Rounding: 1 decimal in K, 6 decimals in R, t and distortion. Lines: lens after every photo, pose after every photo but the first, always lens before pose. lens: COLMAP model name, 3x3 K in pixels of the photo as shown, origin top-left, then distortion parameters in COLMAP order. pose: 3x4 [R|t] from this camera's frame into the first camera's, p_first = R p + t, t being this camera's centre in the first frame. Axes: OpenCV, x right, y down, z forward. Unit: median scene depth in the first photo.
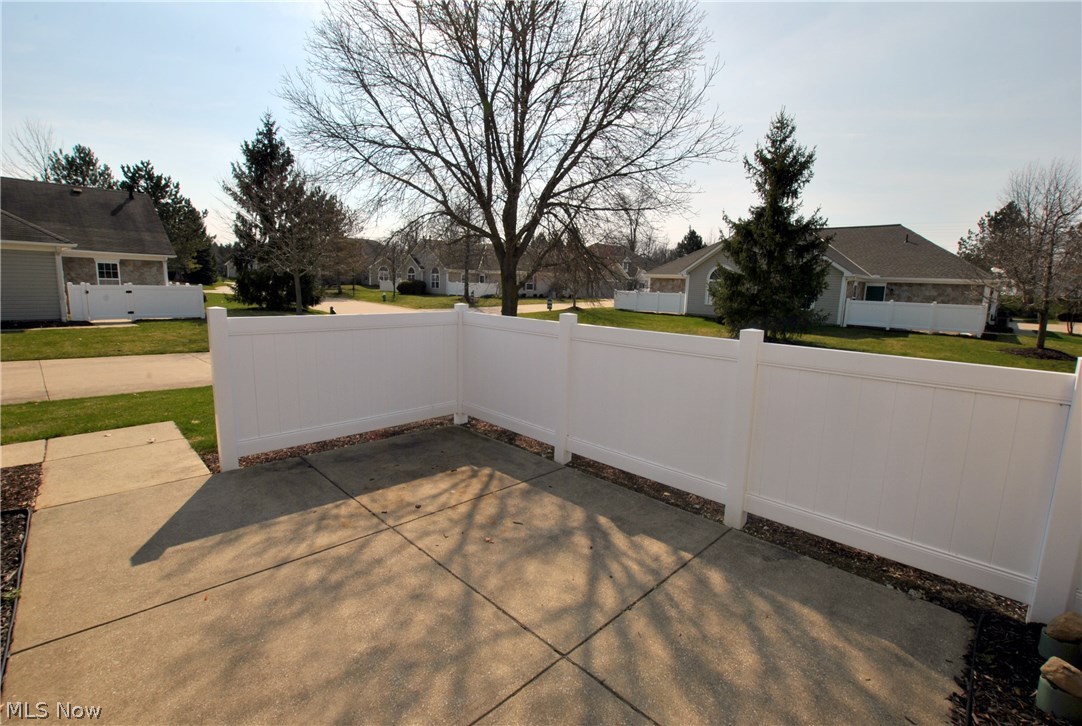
lens RADIAL K [[477.6, 0, 545.8], [0, 477.6, 360.1], [0, 0, 1]] dist [-0.015154, -0.000185]
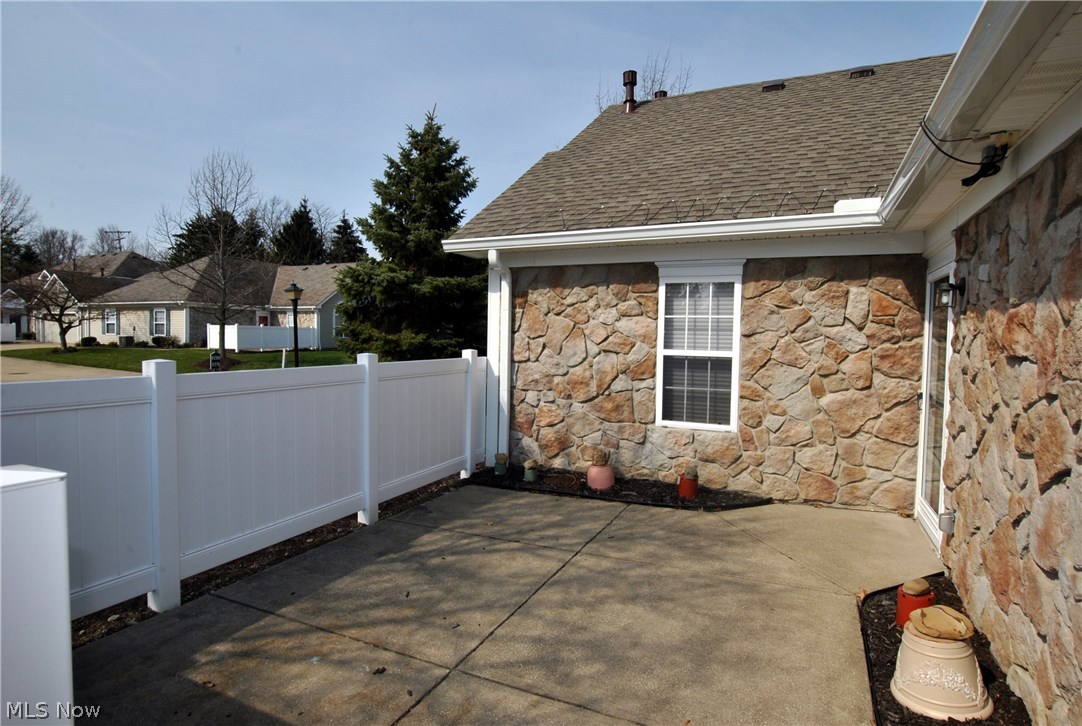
lens RADIAL K [[554.7, 0, 545.9], [0, 554.7, 372.8], [0, 0, 1]] dist [0.000447, 0.000082]
pose [[-0.350332, -0.087679, 0.932513, -1.202793], [0.108637, 0.985085, 0.133435, -0.185575], [-0.930304, 0.148052, -0.335582, 1.189389]]
